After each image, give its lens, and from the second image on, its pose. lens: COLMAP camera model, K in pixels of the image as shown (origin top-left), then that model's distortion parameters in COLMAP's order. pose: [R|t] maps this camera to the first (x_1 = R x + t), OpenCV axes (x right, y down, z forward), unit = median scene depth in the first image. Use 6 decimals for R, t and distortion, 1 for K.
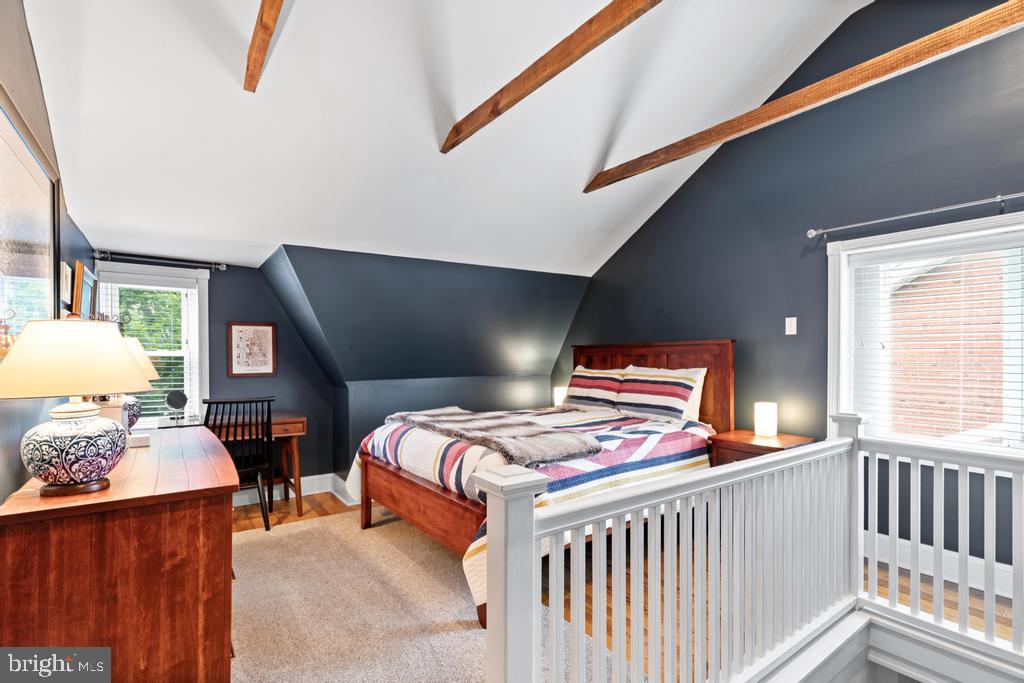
lens RADIAL K [[463.7, 0, 514.7], [0, 463.7, 358.1], [0, 0, 1]] dist [0.010258, -0.000773]
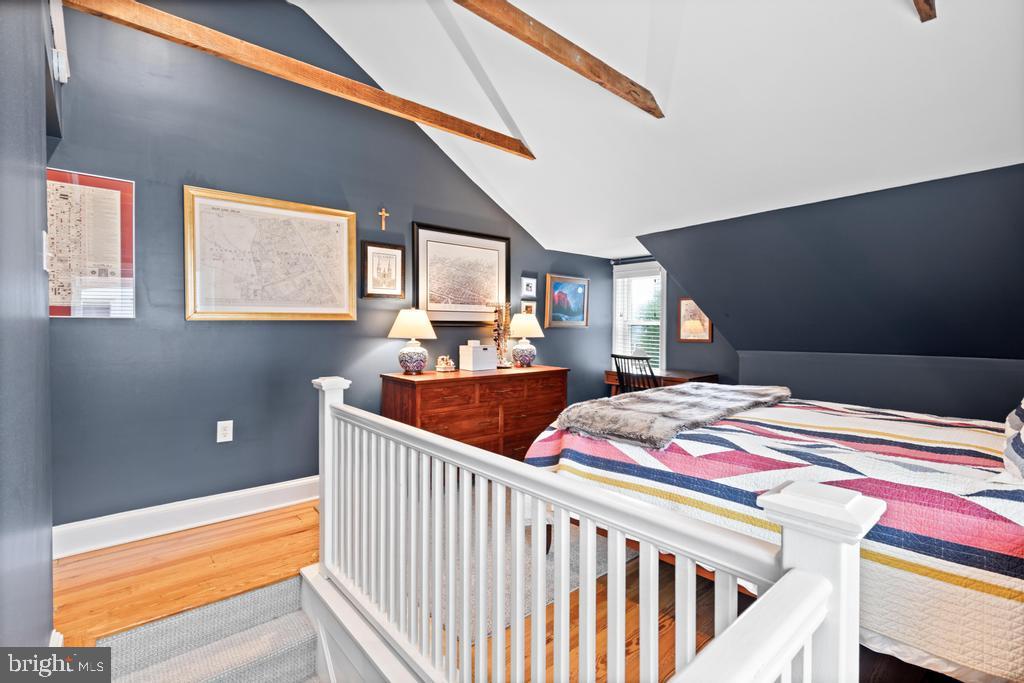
lens RADIAL K [[463.7, 0, 519.6], [0, 463.7, 336.4], [0, 0, 1]] dist [0.010258, -0.000773]
pose [[0.106699, 0.019035, -0.994109, 0.887216], [-0.004780, 0.999815, 0.018631, 0.008464], [0.994280, 0.002764, 0.106770, 0.674290]]
